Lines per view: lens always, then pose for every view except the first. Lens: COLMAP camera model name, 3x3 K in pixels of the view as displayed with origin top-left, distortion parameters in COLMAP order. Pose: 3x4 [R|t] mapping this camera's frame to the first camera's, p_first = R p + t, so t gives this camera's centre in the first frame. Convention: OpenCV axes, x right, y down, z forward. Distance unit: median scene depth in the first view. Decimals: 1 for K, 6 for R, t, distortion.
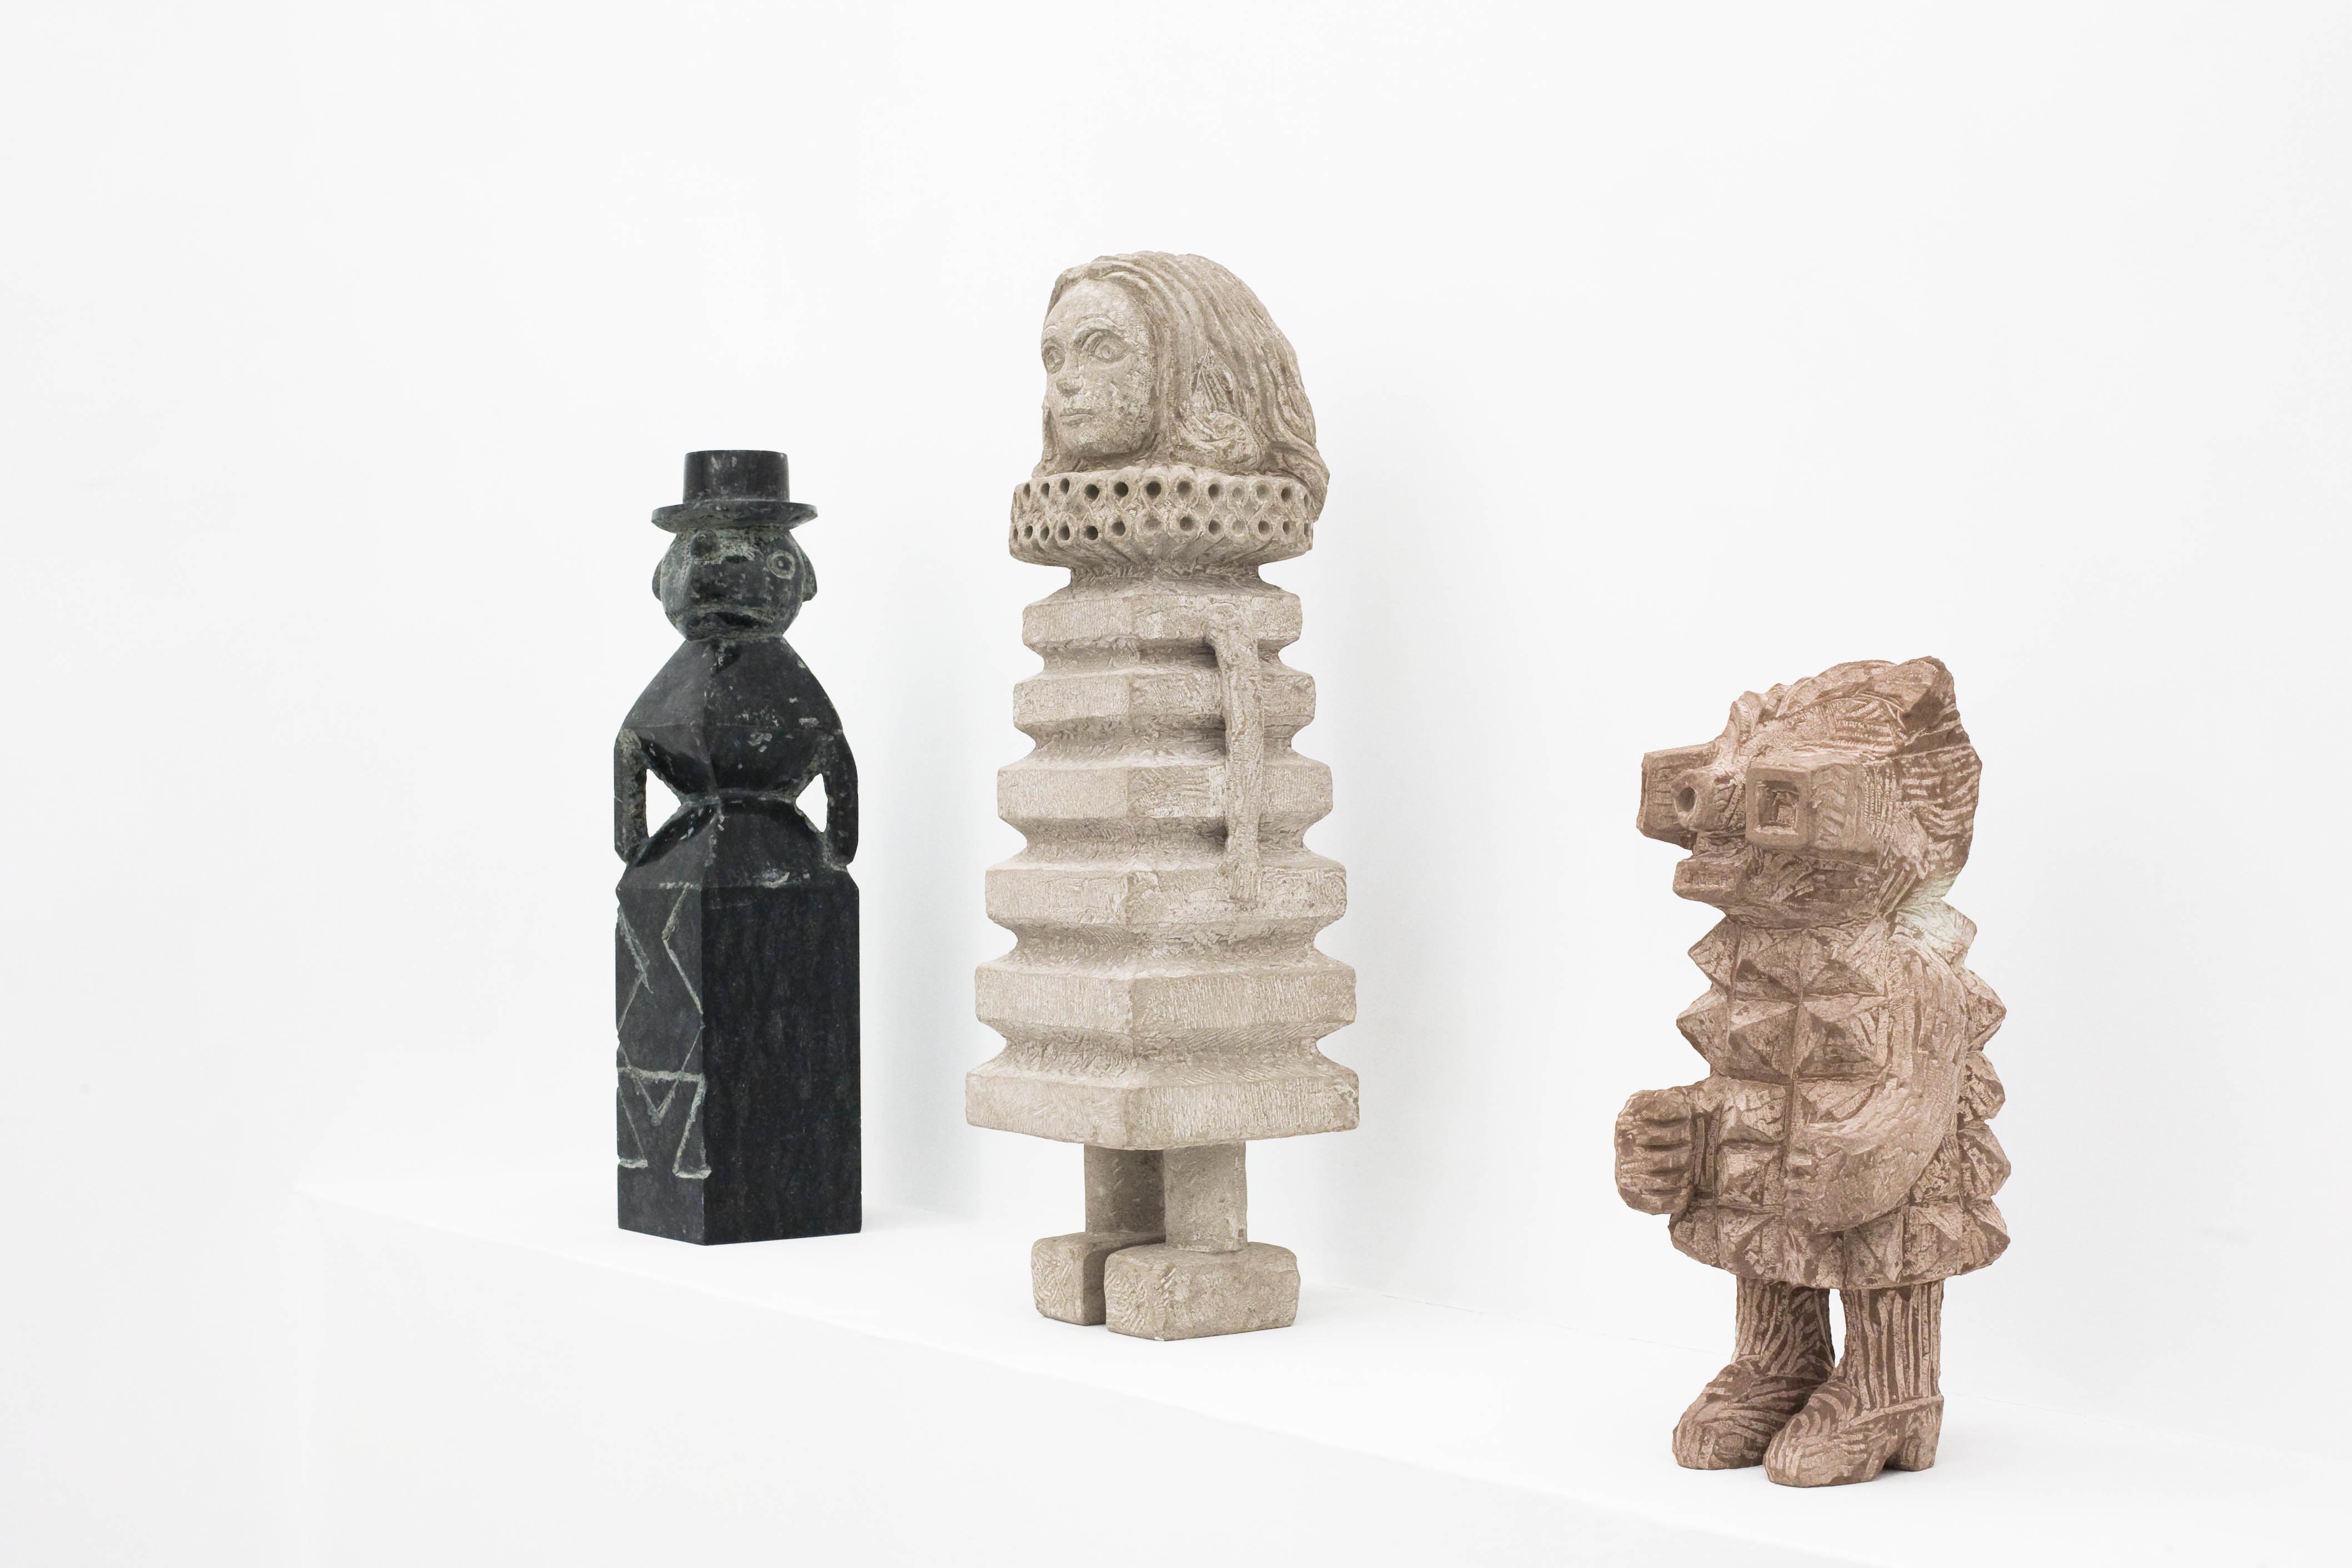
lens RADIAL K [[3704.2, 0, 1176.0], [0, 3704.2, 784.0], [0, 0, 1]] dist [-0.180539, 0.010148]
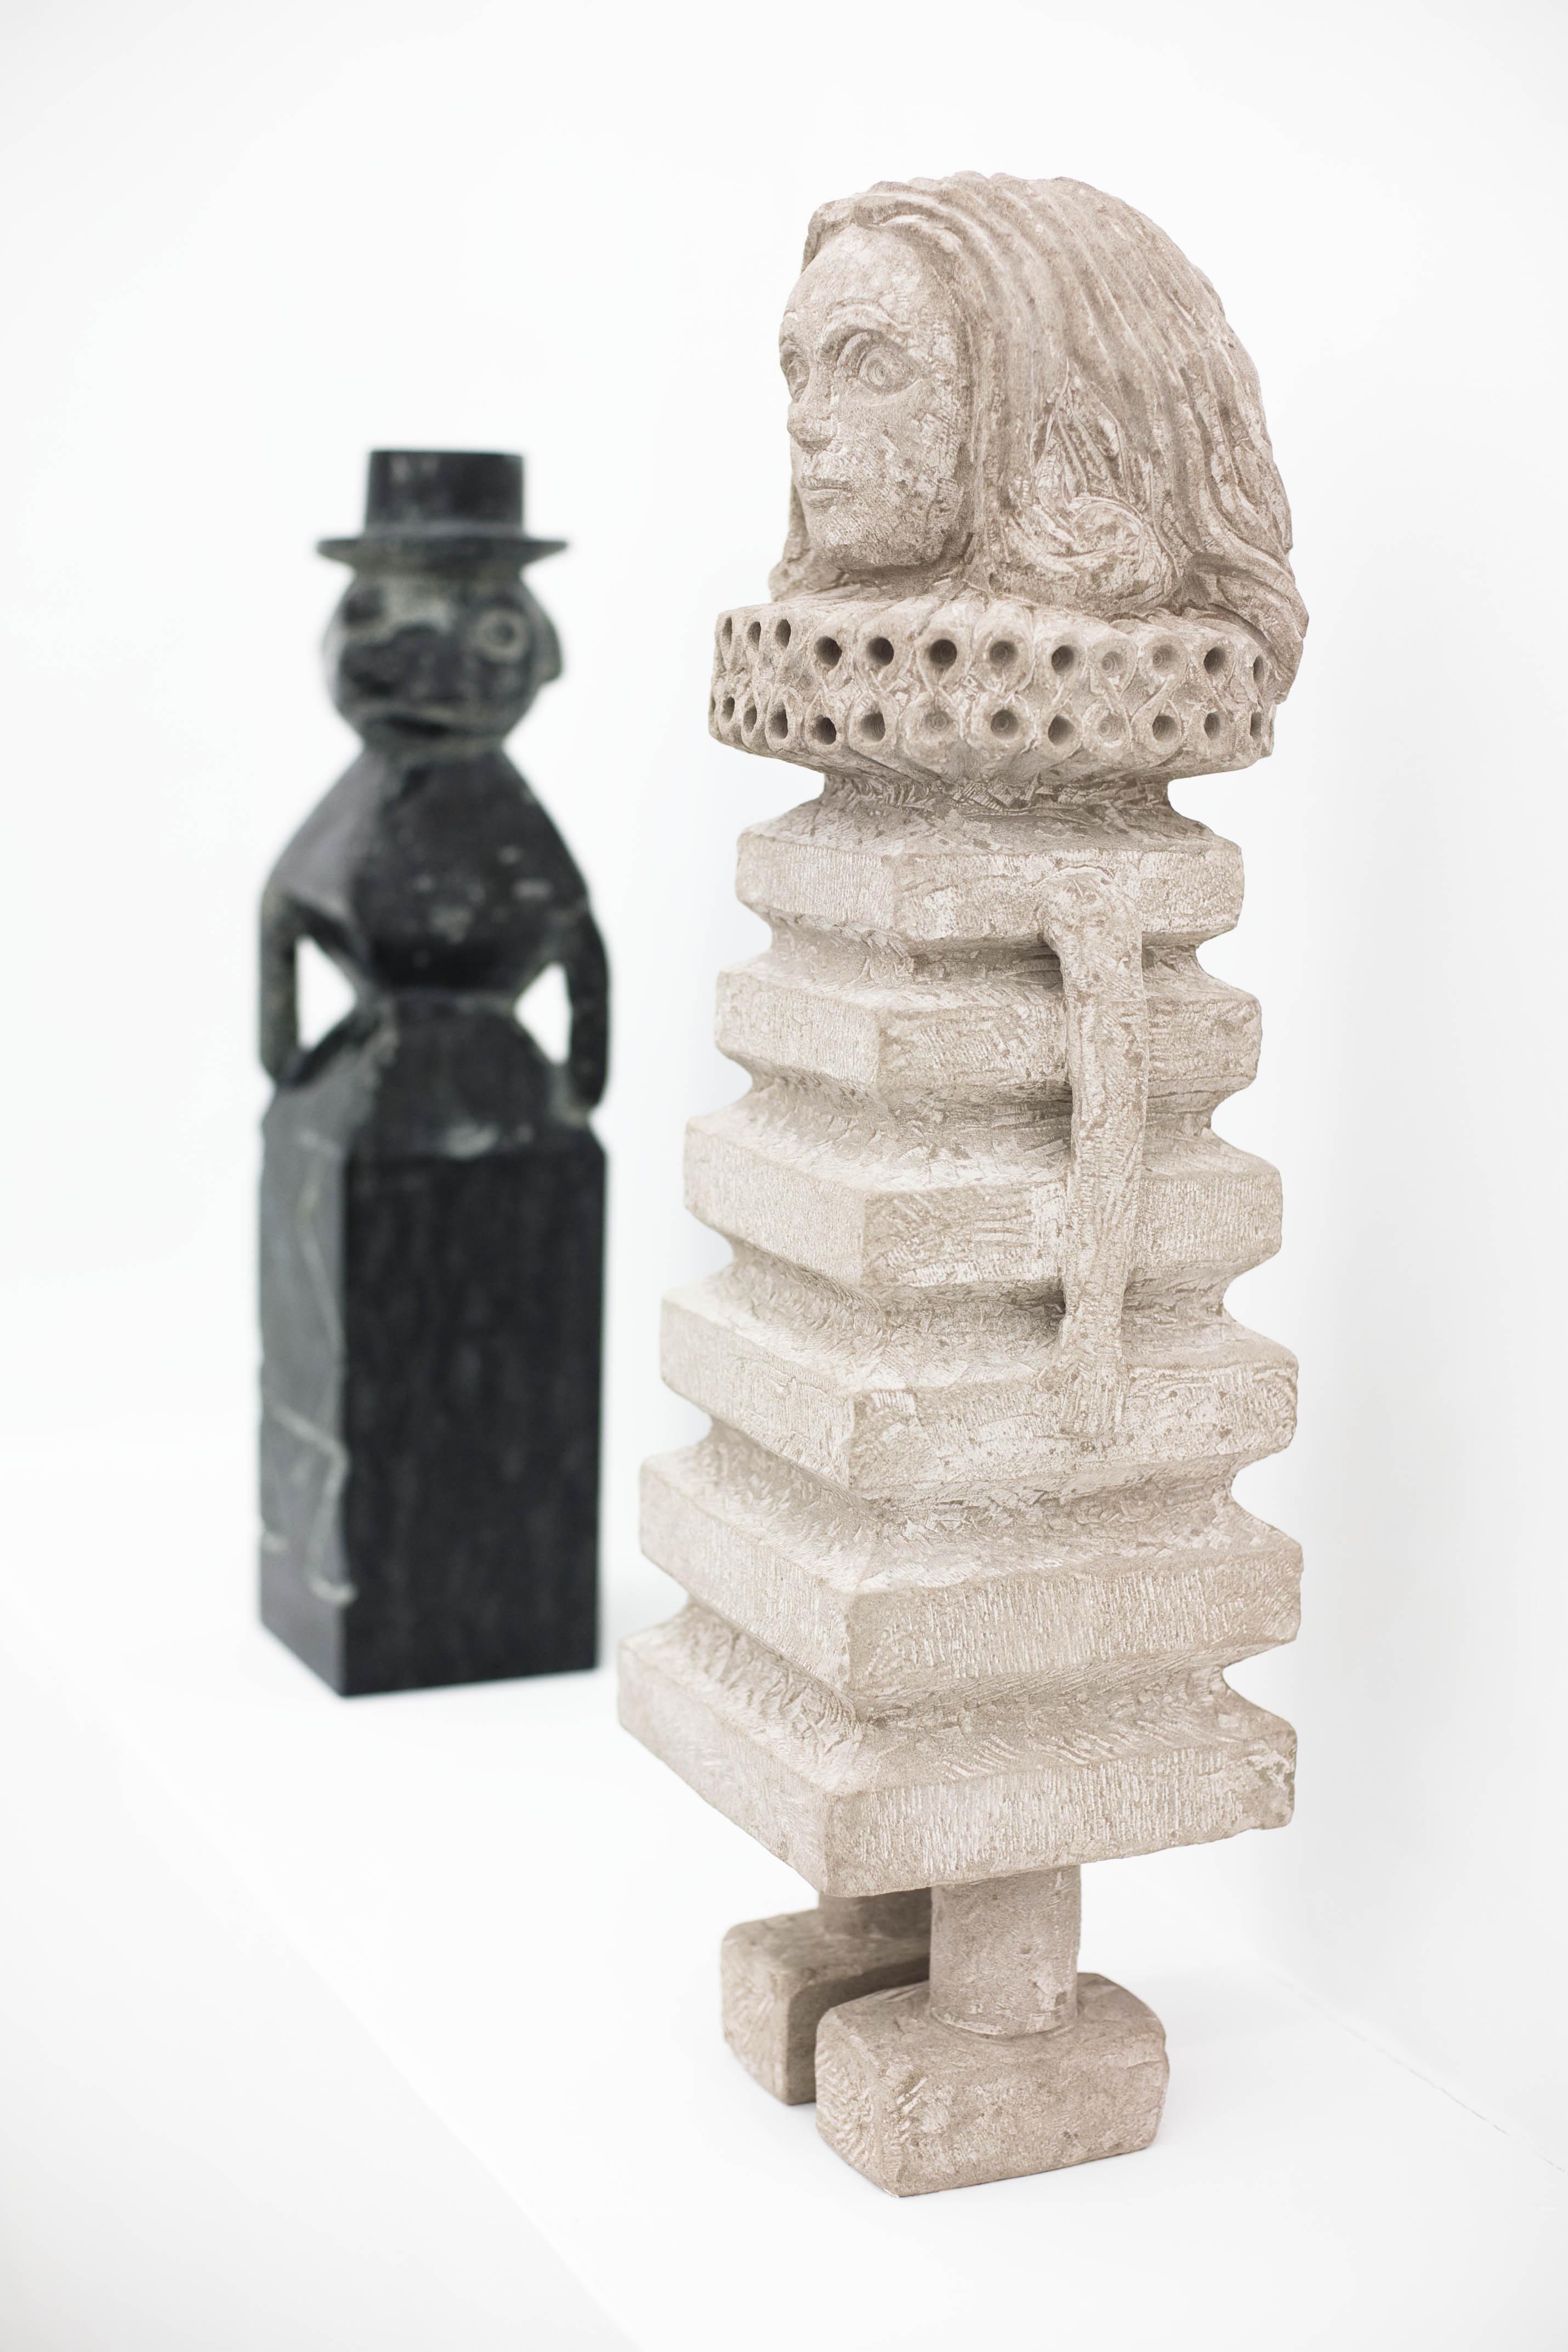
lens RADIAL K [[3639.5, 0, 747.8], [0, 3639.5, 1173.7], [0, 0, 1]] dist [-0.179201, 0.085470]
pose [[0.980842, 0.063997, -0.183995, 0.063050], [-0.031848, 0.984469, 0.172646, -0.092605], [0.192186, -0.163478, 0.967646, 0.487094]]
